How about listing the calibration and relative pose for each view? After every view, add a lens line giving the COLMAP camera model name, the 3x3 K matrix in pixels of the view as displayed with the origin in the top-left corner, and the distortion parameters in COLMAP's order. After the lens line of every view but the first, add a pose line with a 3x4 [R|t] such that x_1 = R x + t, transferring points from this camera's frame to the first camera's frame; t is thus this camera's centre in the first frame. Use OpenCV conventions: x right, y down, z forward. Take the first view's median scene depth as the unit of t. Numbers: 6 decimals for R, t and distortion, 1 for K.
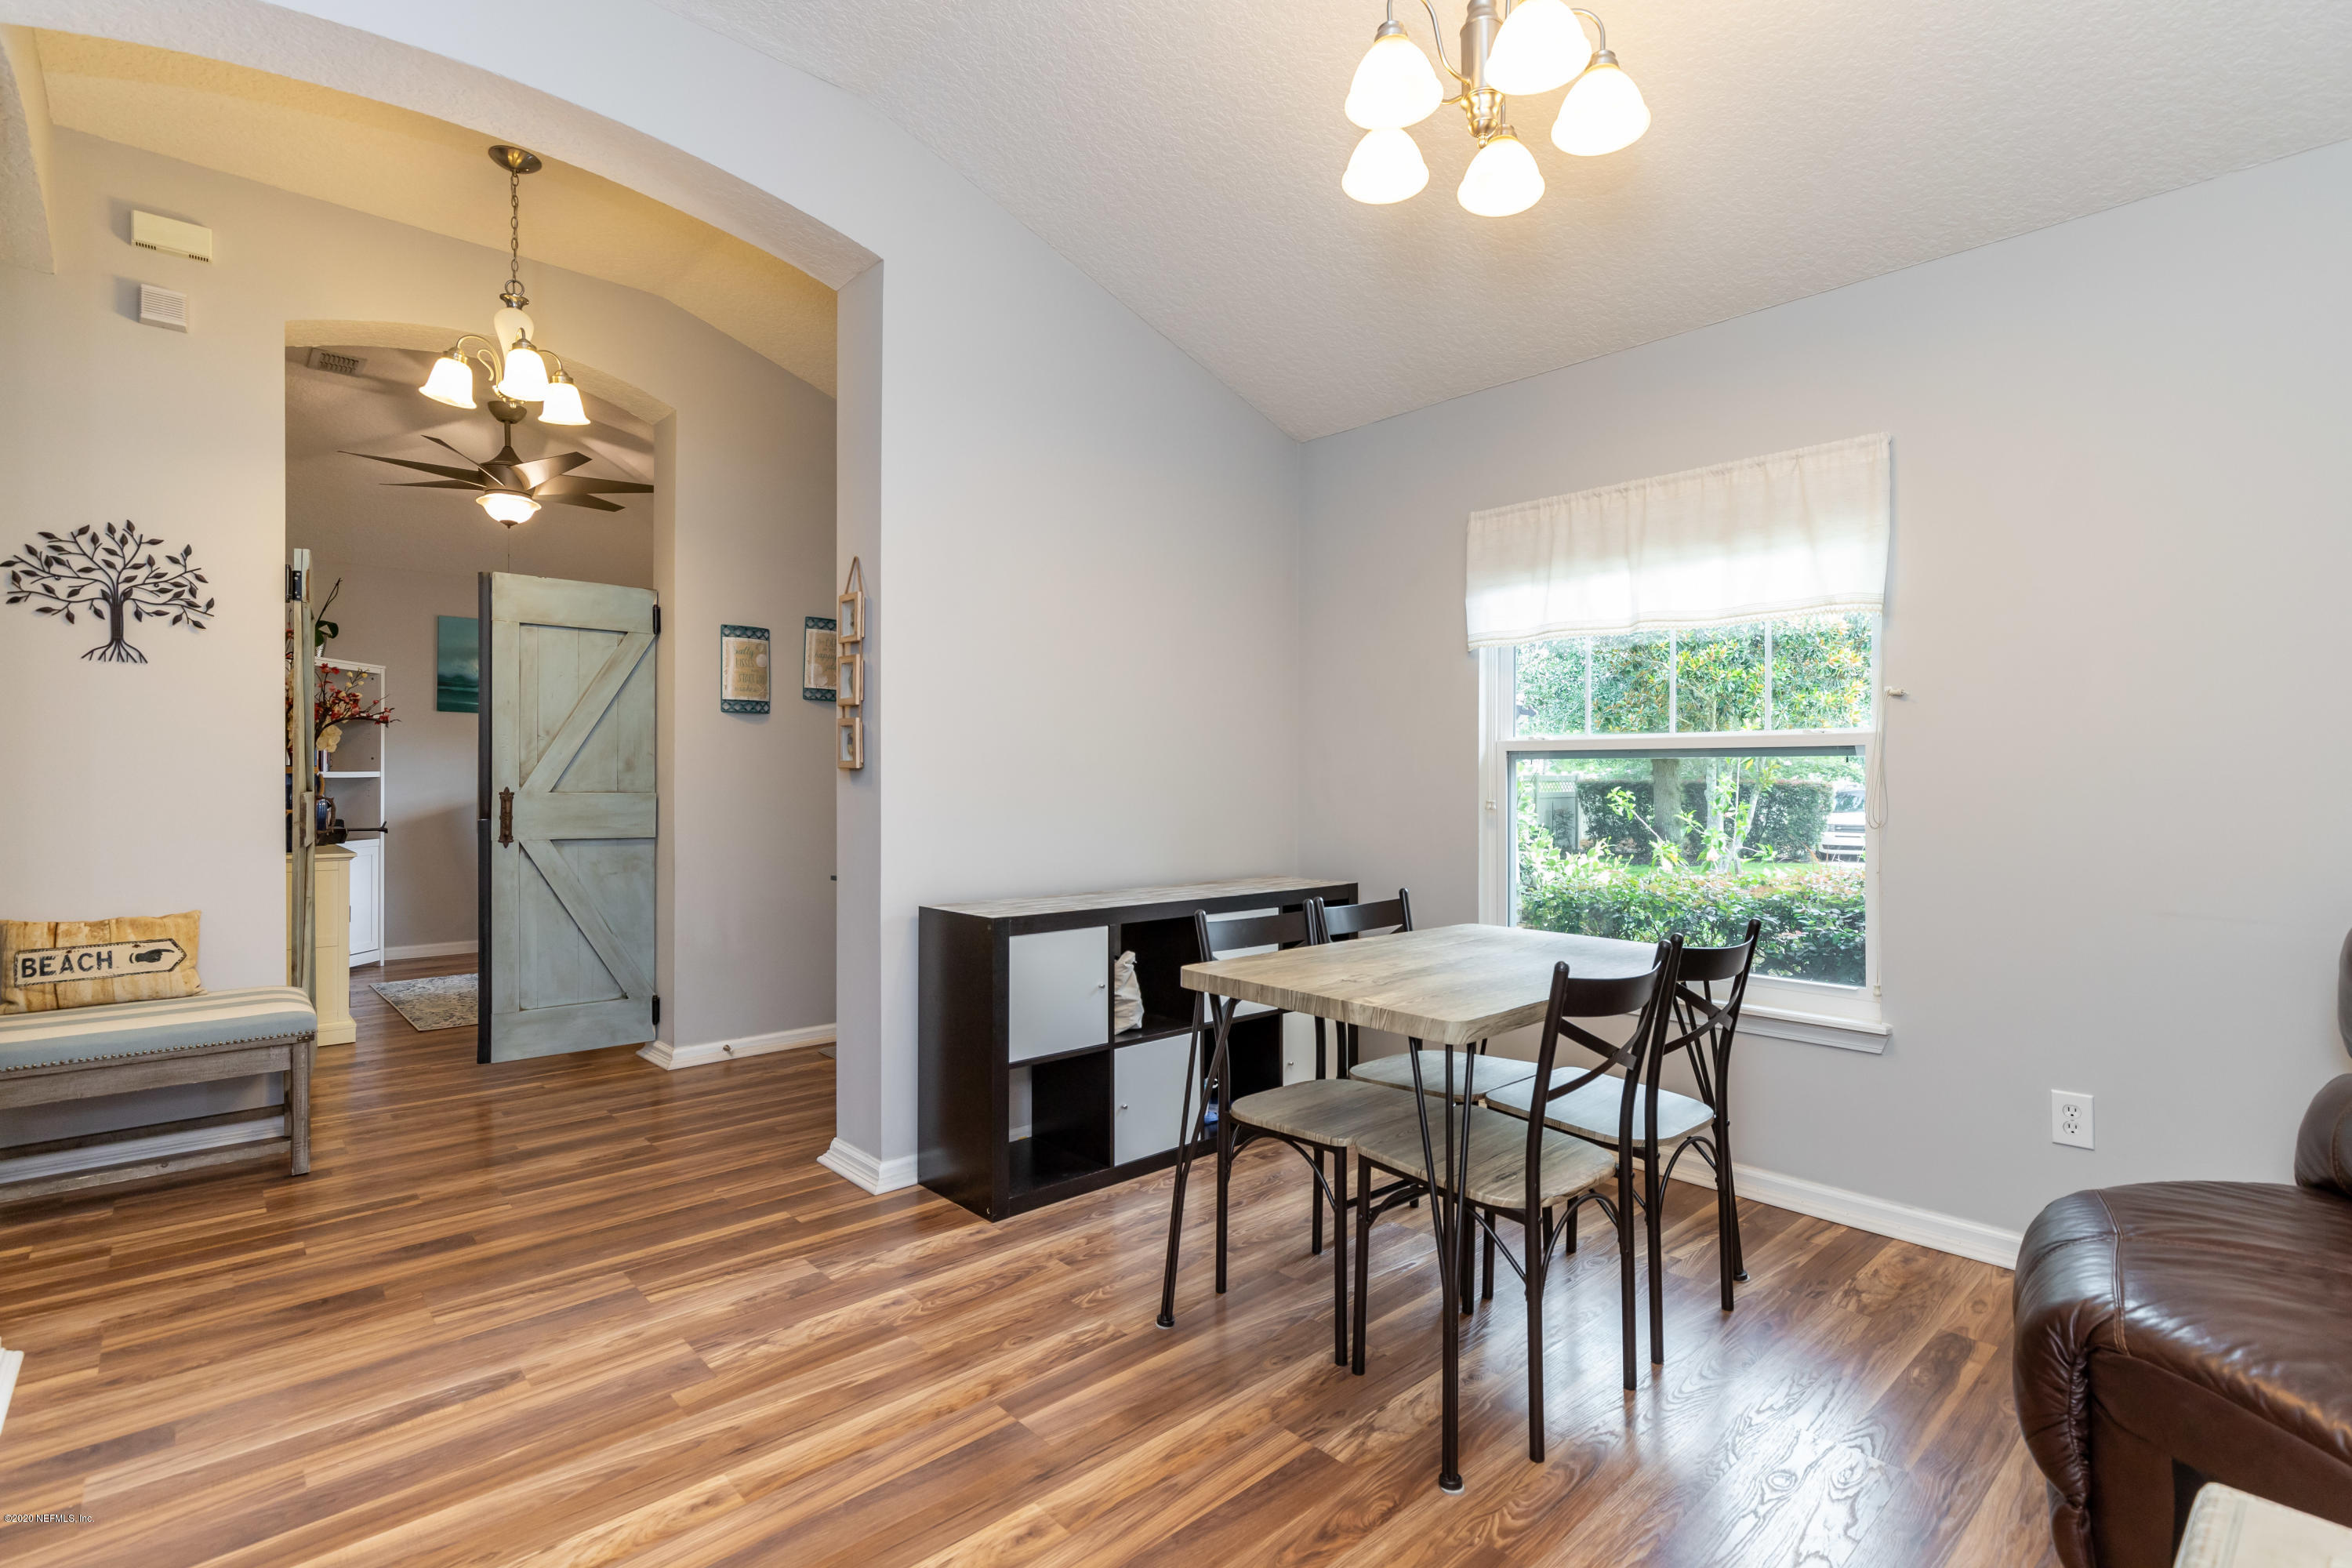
lens RADIAL K [[1114.1, 0, 1194.9], [0, 1114.1, 780.6], [0, 0, 1]] dist [-0.001664, 0.000237]
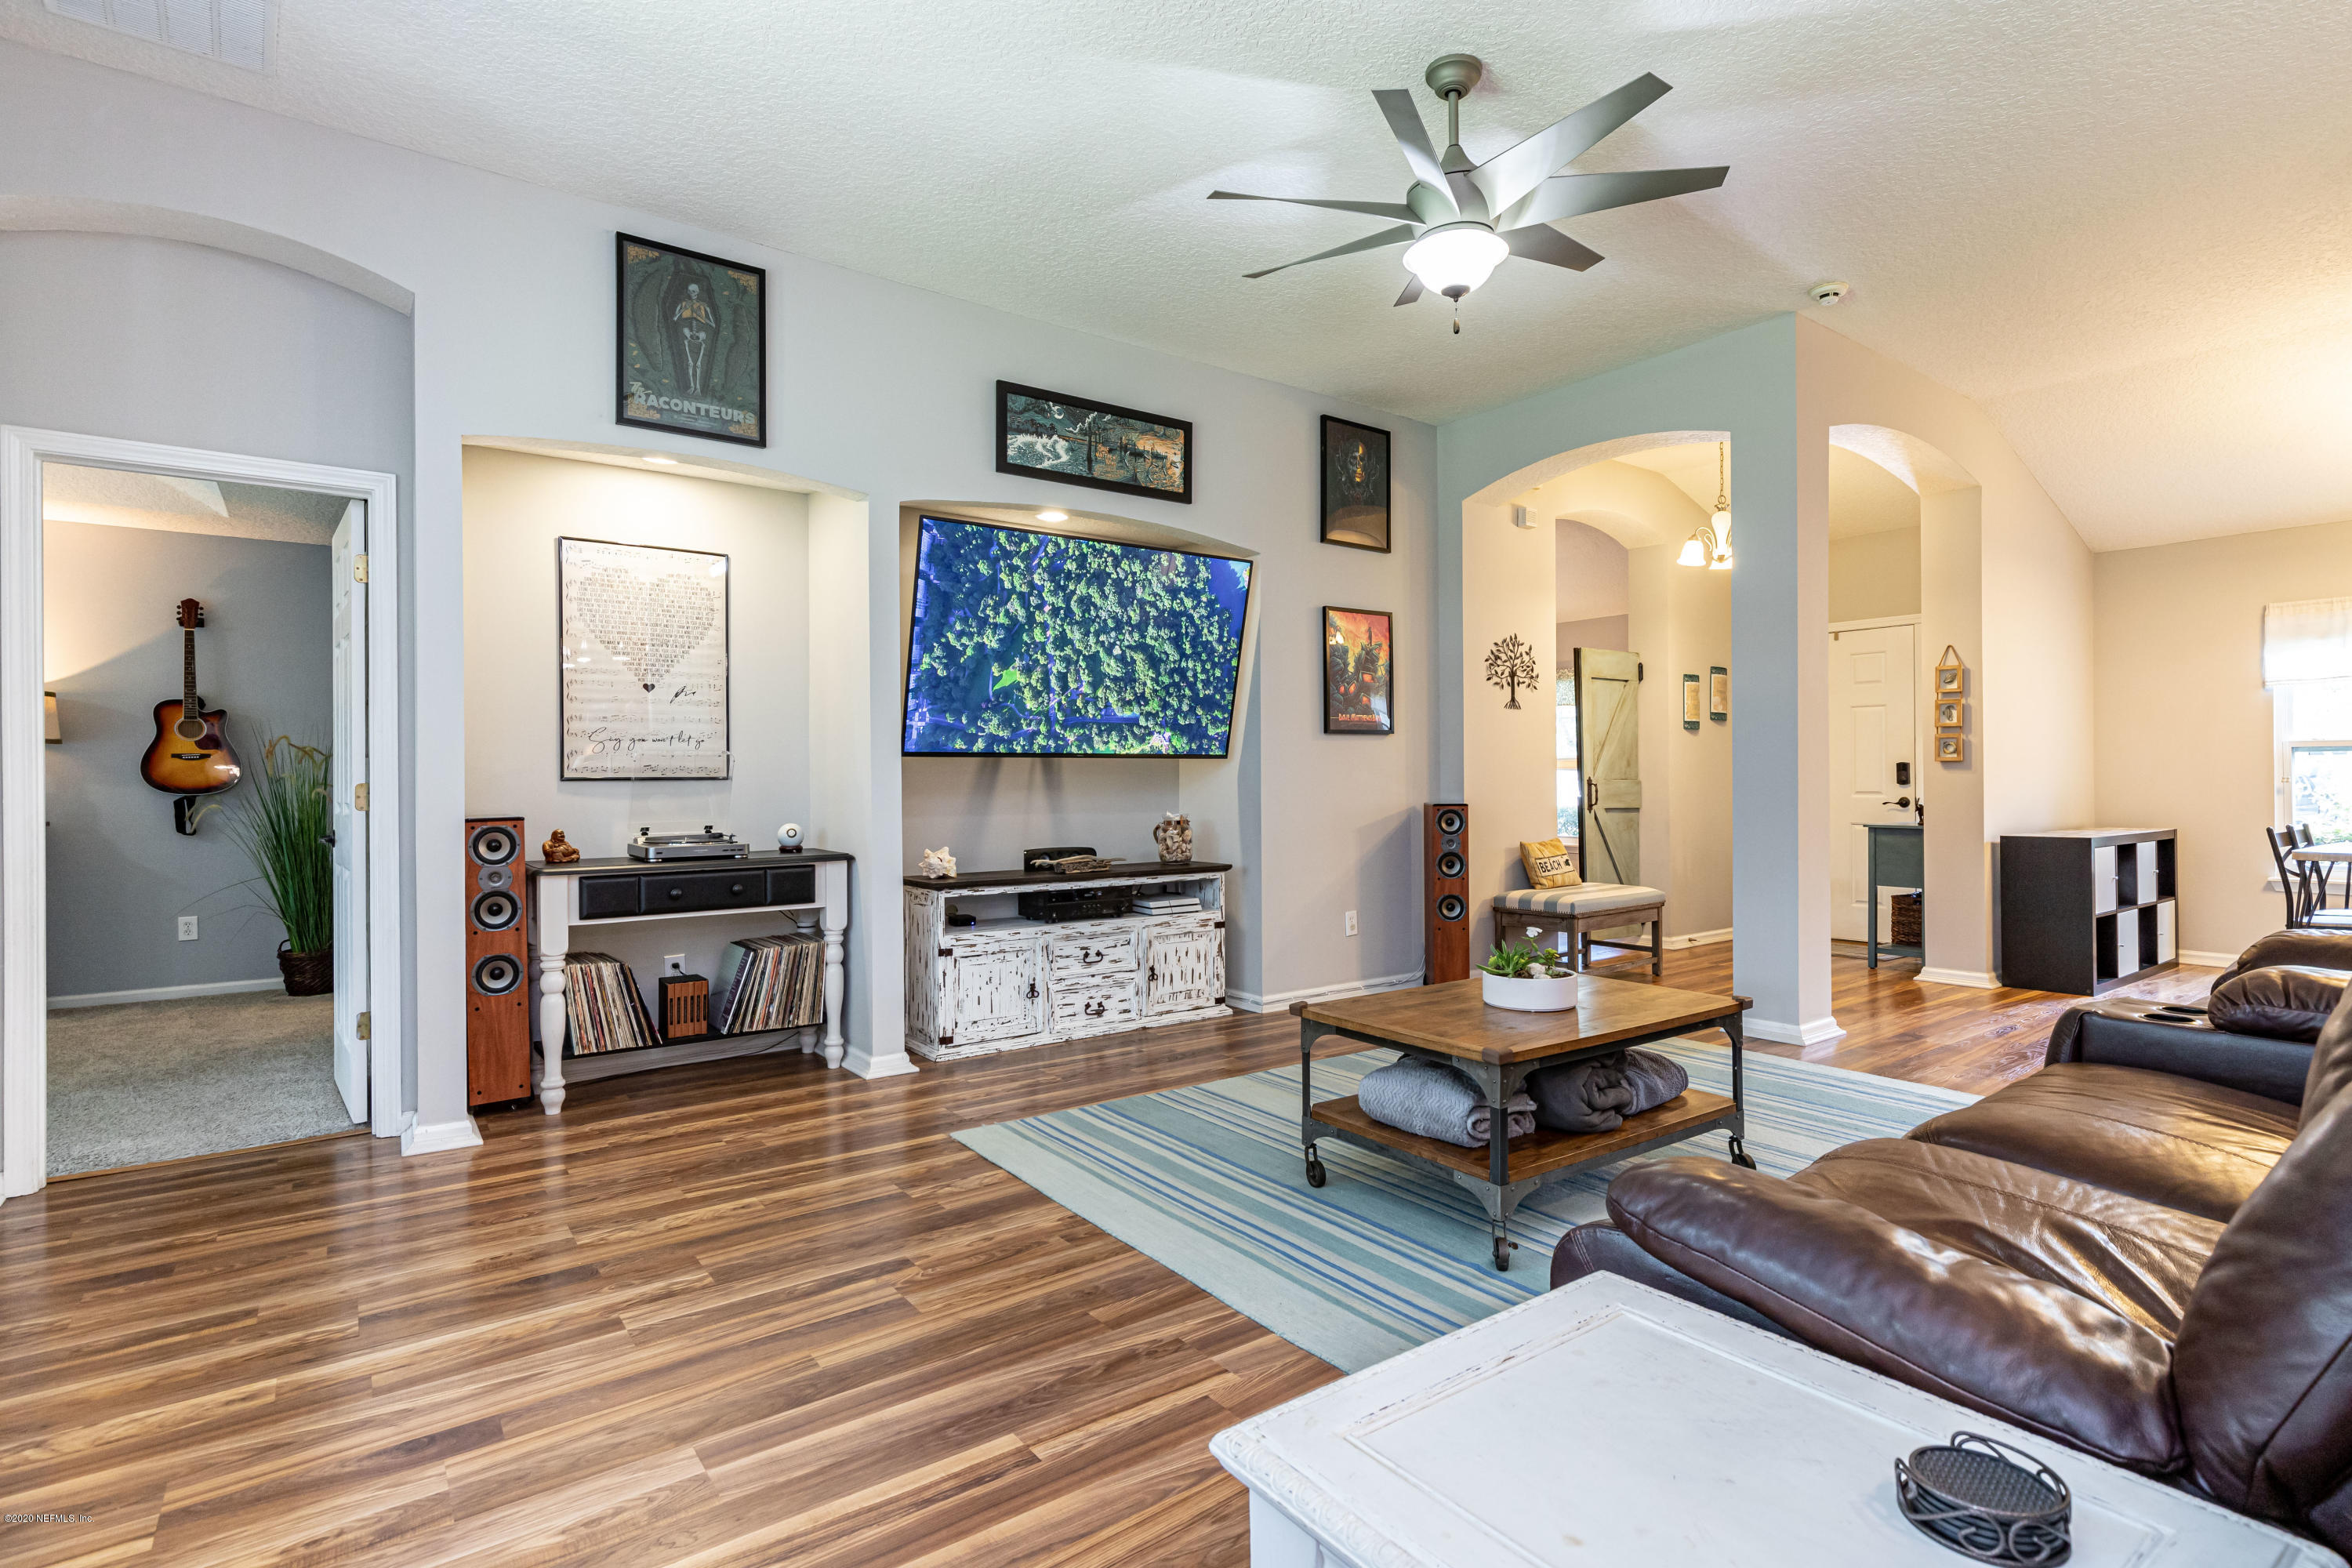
lens RADIAL K [[1159.1, 0, 1169.0], [0, 1159.1, 773.0], [0, 0, 1]] dist [0.002757, -0.000452]
pose [[0.992455, -0.009016, -0.122274, -1.305125], [0.008295, 0.999945, -0.006401, 0.009050], [0.122325, 0.005338, 0.992476, -1.015611]]
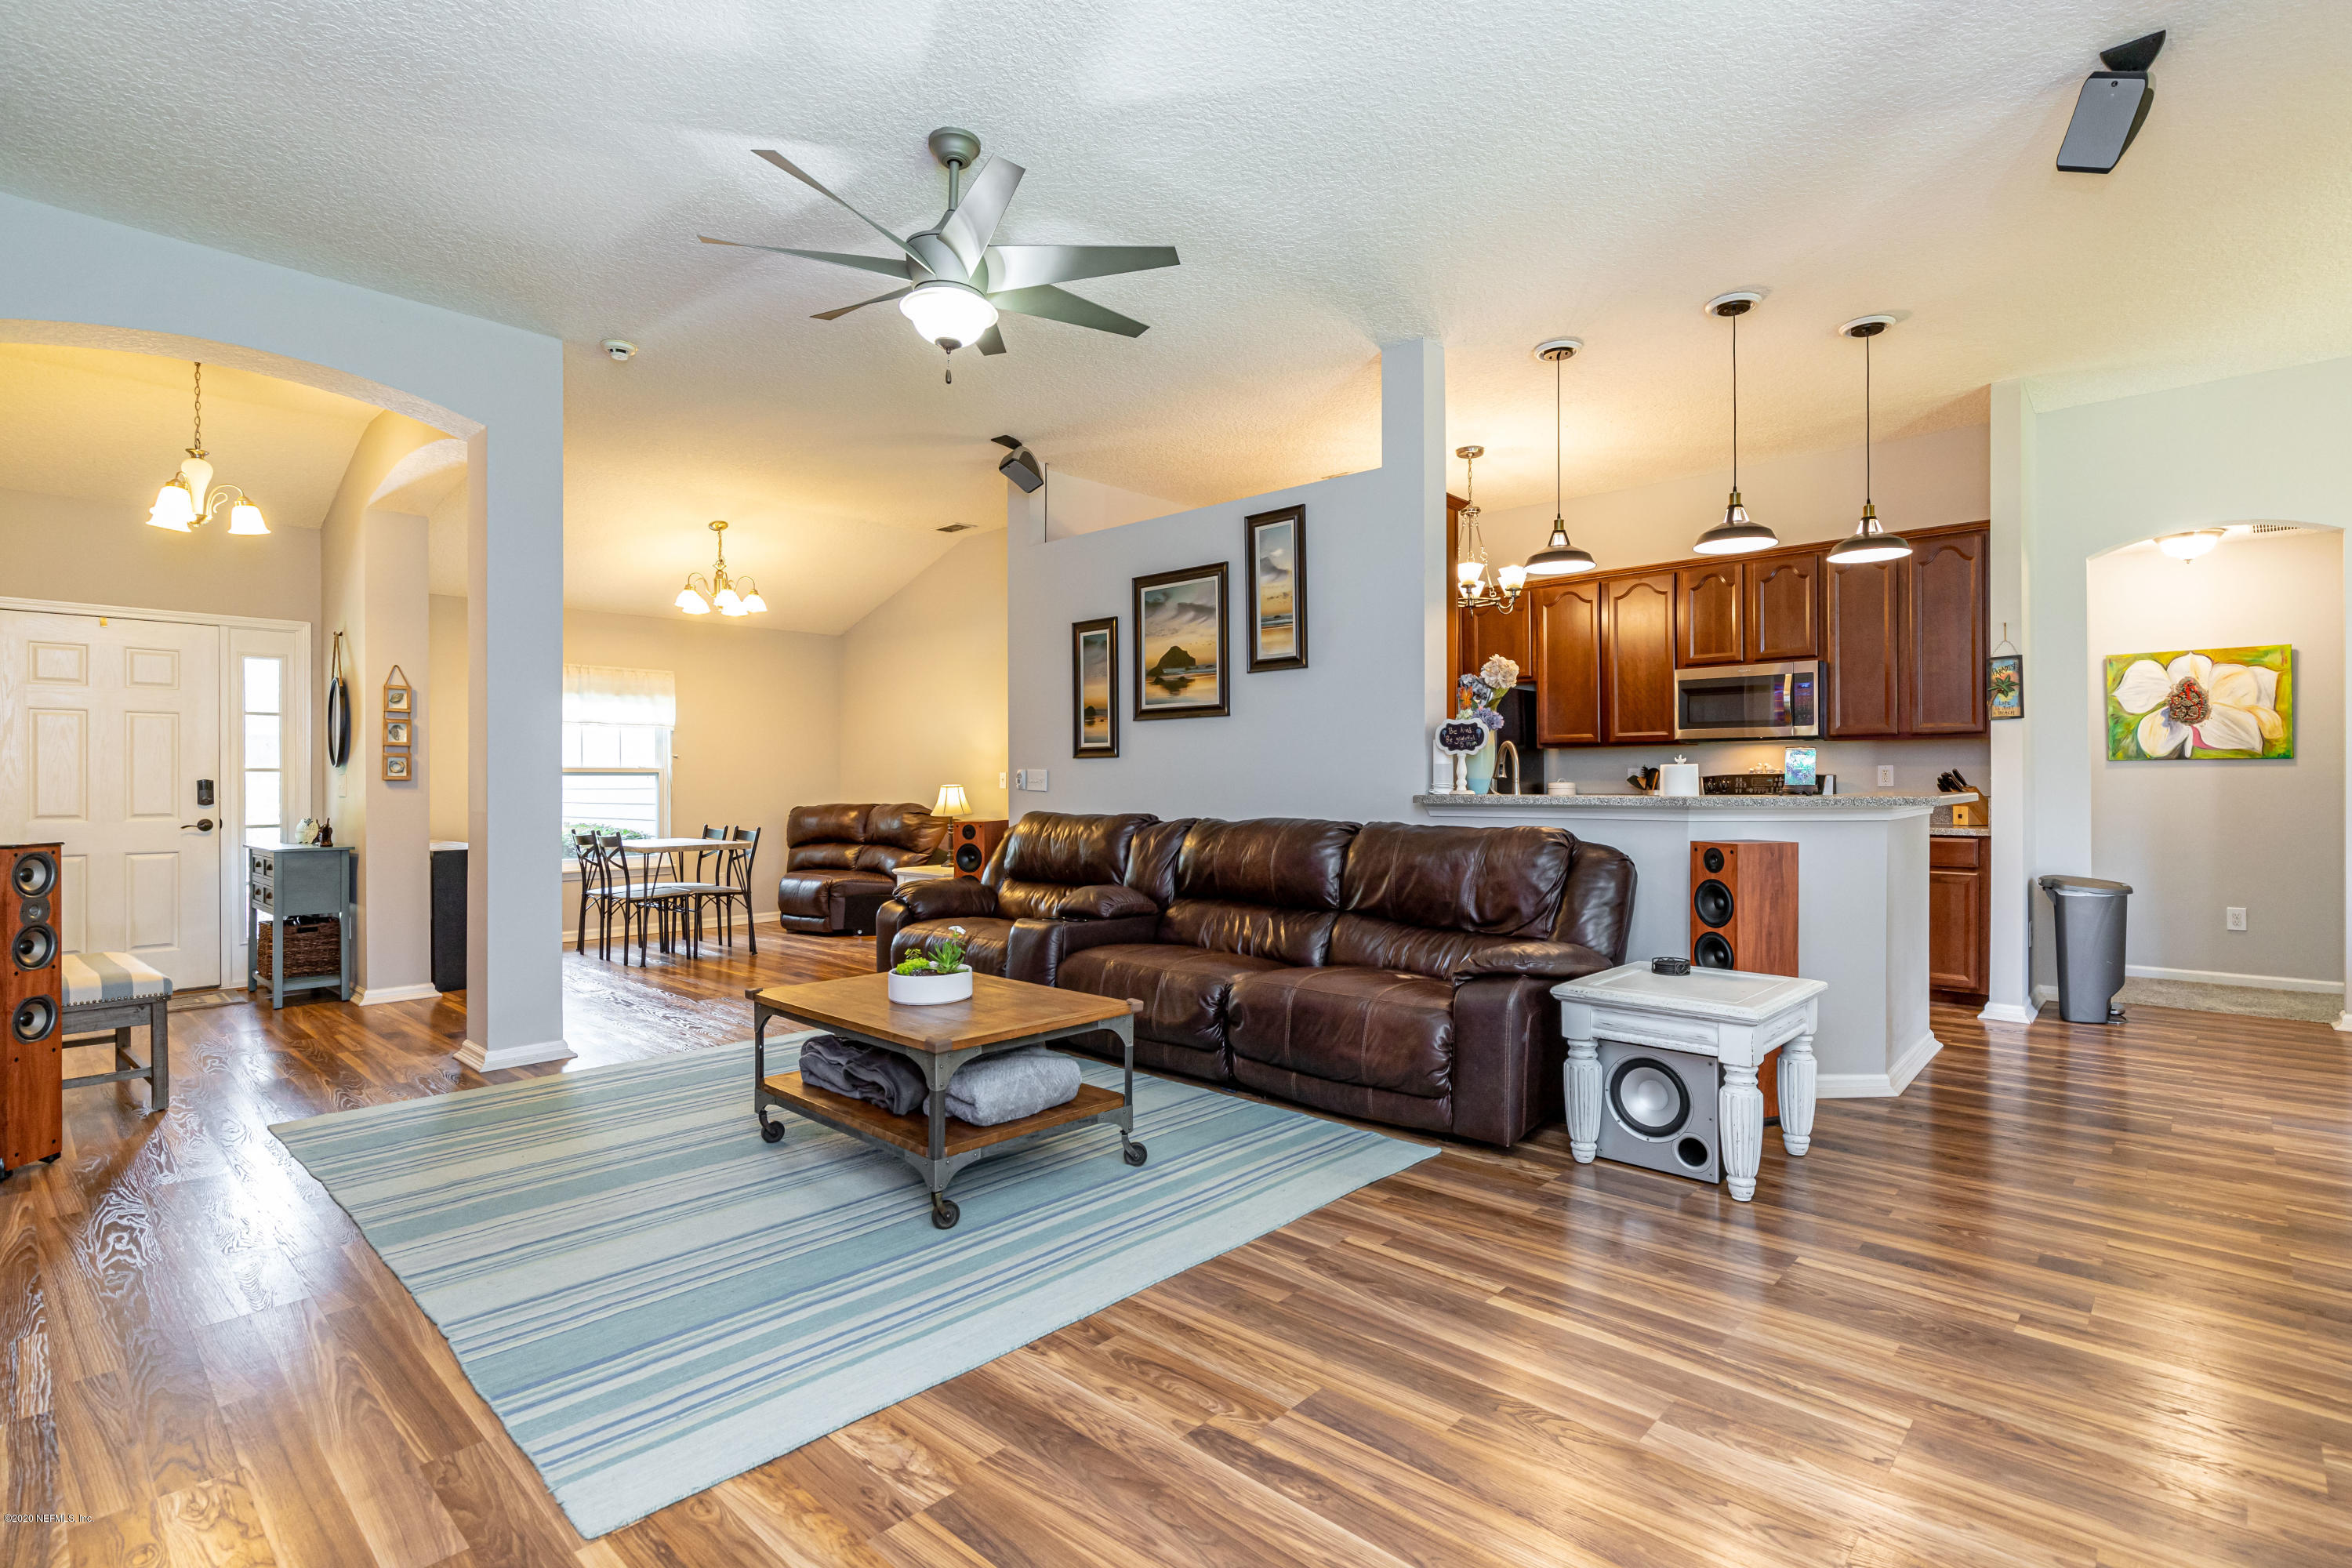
lens RADIAL K [[1114.1, 0, 1221.3], [0, 1114.1, 784.8], [0, 0, 1]] dist [-0.001664, 0.000237]
pose [[-0.091157, -0.002457, 0.995833, -2.189202], [0.005740, 0.999979, 0.002993, -0.000688], [-0.995820, 0.005989, -0.091141, -0.181192]]
